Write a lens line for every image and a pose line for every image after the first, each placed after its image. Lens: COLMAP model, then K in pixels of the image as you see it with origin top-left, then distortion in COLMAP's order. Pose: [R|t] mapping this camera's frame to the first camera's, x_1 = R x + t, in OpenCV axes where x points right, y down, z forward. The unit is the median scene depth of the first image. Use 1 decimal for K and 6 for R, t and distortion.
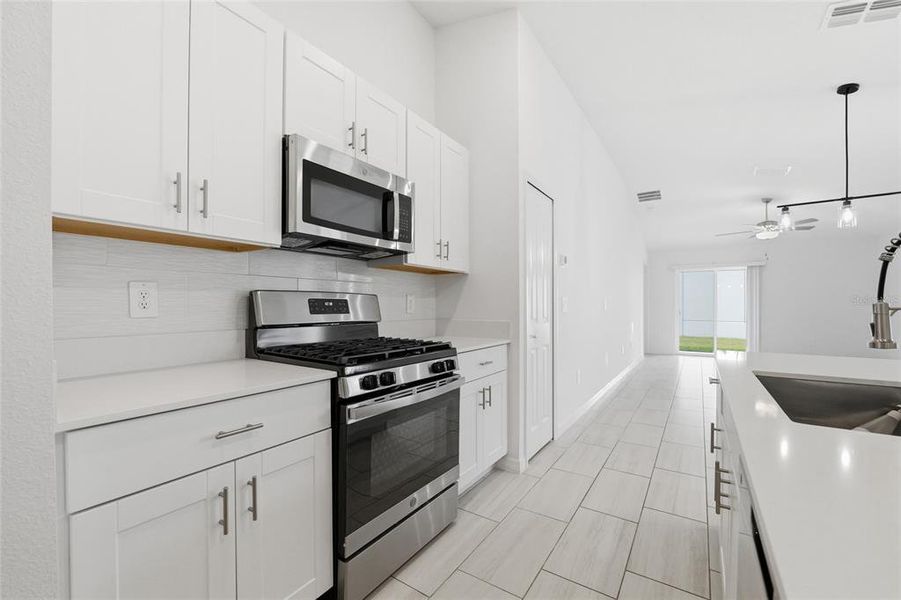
lens RADIAL K [[369.7, 0, 451.2], [0, 369.7, 301.9], [0, 0, 1]] dist [-0.018210, -0.000115]
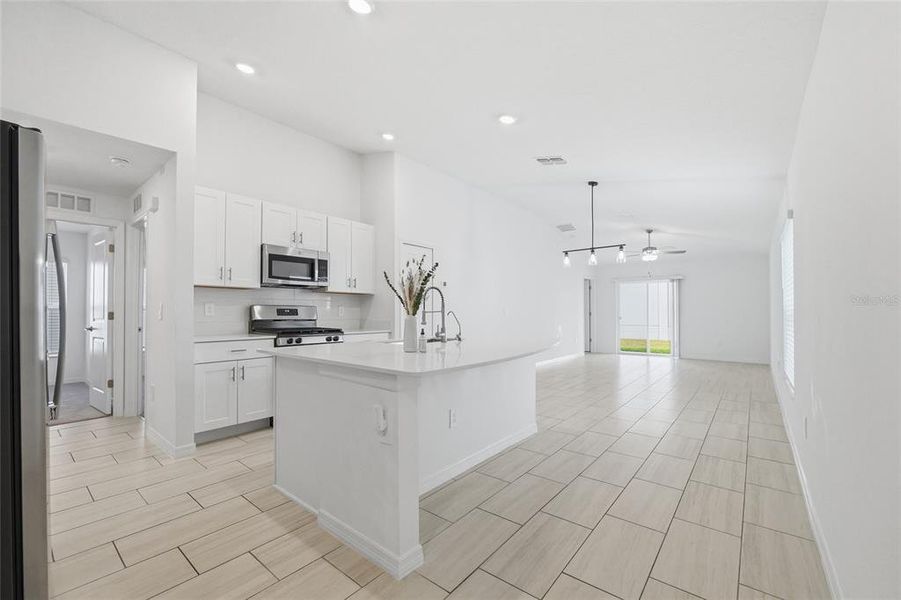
lens RADIAL K [[369.7, 0, 449.4], [0, 369.7, 304.3], [0, 0, 1]] dist [-0.018210, -0.000115]
pose [[0.995194, -0.001160, -0.097915, 0.775155], [-0.000088, 0.999919, -0.012739, -0.005638], [0.097921, 0.012686, 0.995113, -0.997388]]
